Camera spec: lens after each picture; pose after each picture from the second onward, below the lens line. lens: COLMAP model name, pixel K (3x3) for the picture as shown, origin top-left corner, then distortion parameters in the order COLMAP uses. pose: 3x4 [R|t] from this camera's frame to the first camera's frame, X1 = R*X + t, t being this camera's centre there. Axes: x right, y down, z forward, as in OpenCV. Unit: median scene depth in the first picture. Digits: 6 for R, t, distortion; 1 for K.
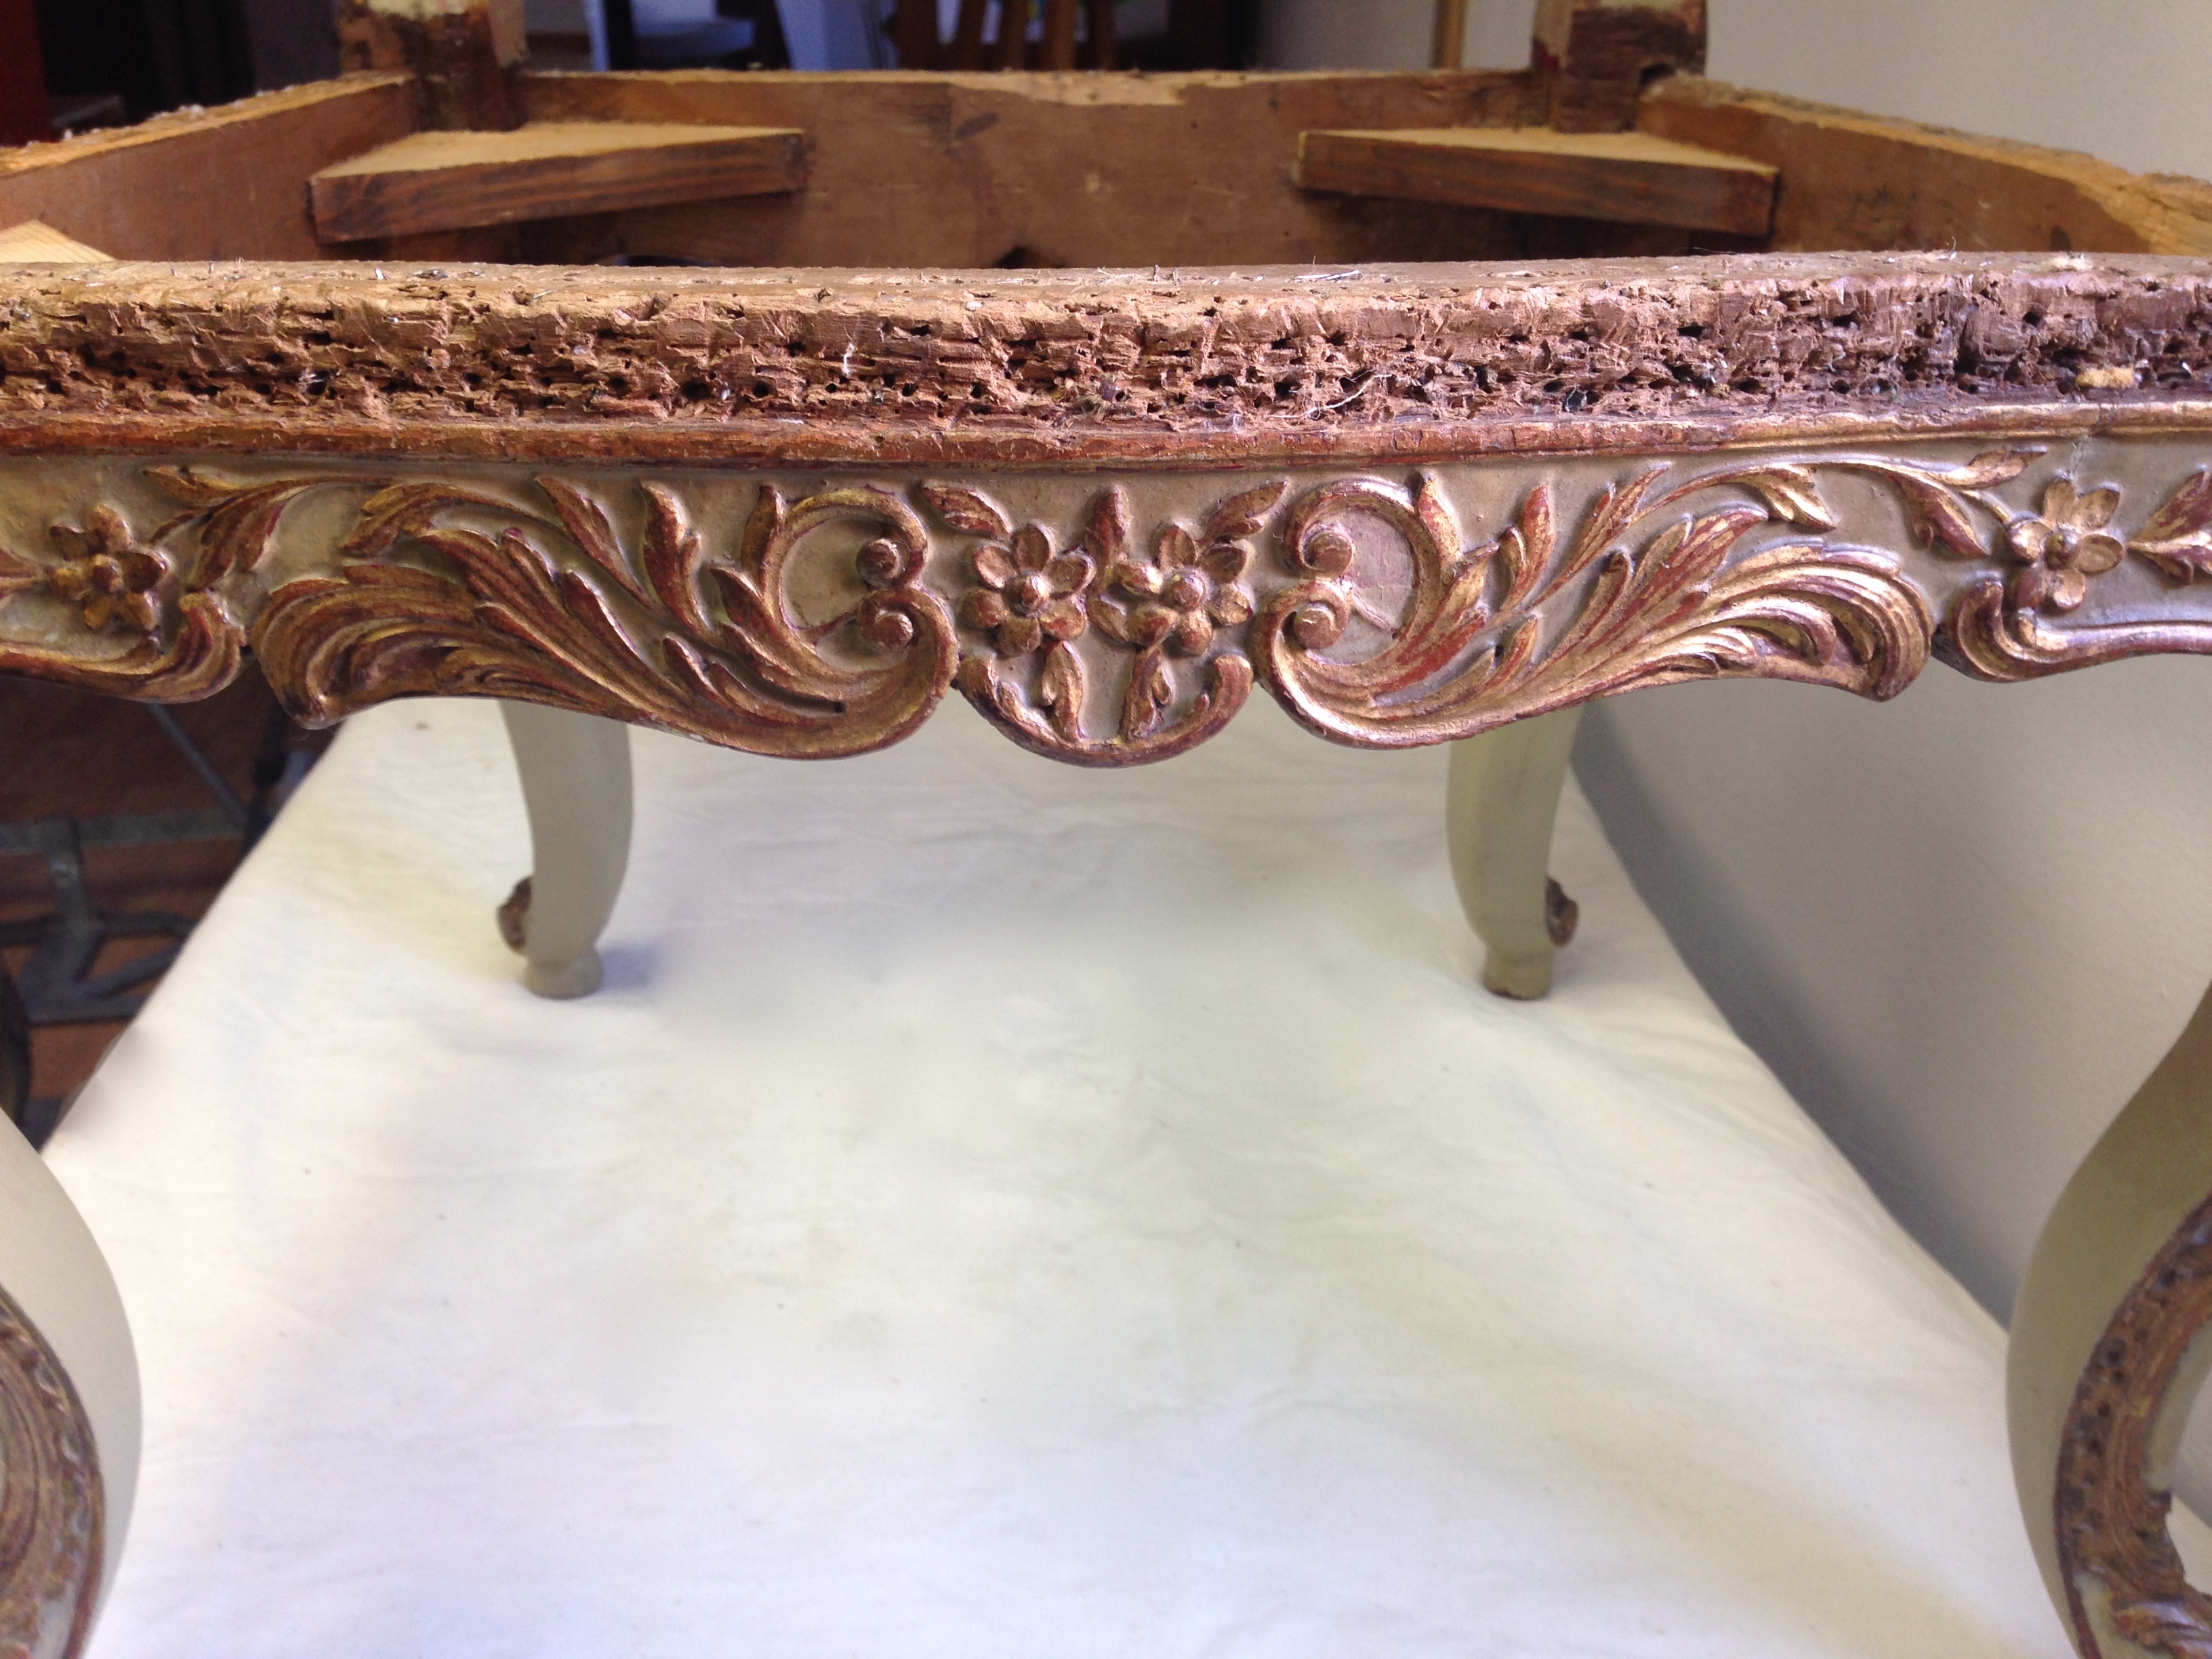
lens RADIAL K [[2092.9, 0, 1092.7], [0, 2092.9, 833.8], [0, 0, 1]] dist [0.075830, 0.000000]
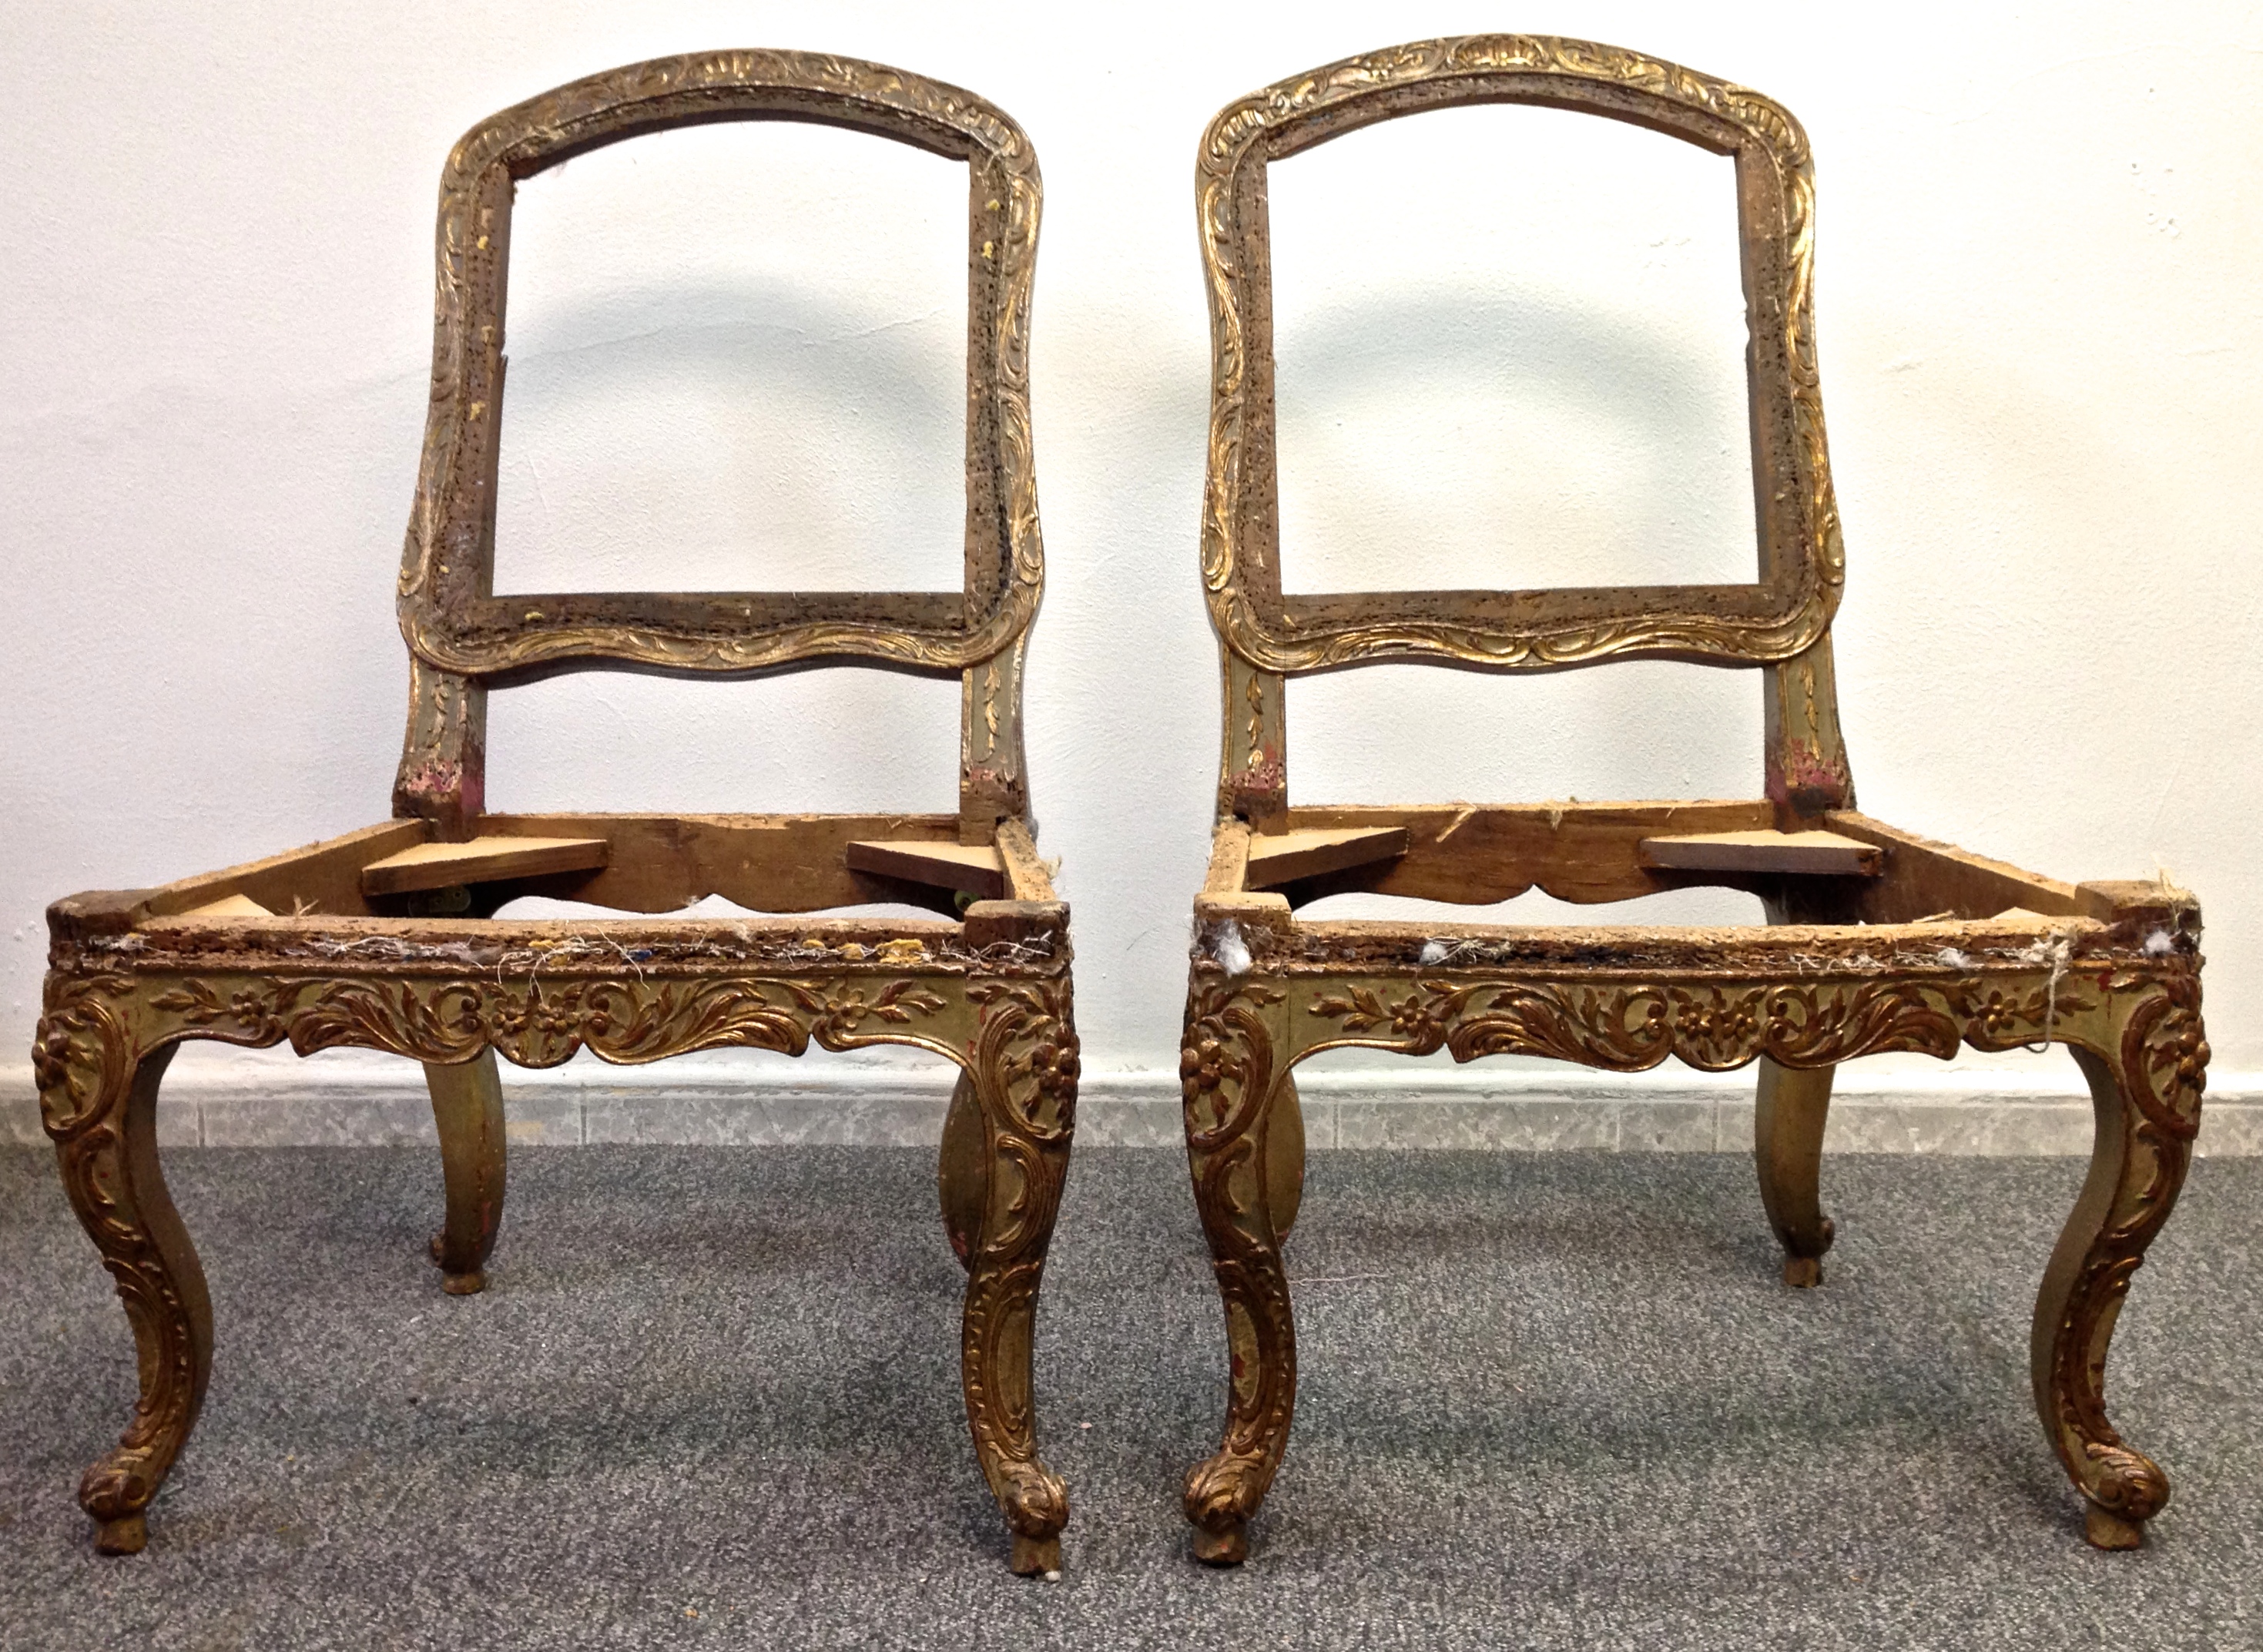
lens RADIAL K [[2332.3, 0, 1129.9], [0, 2332.3, 823.8], [0, 0, 1]] dist [-0.009711, 0.000000]
pose [[0.996039, 0.005715, -0.088734, 1.192423], [-0.029915, 0.961299, -0.273879, 0.540714], [0.083735, 0.275449, 0.957662, -2.373662]]
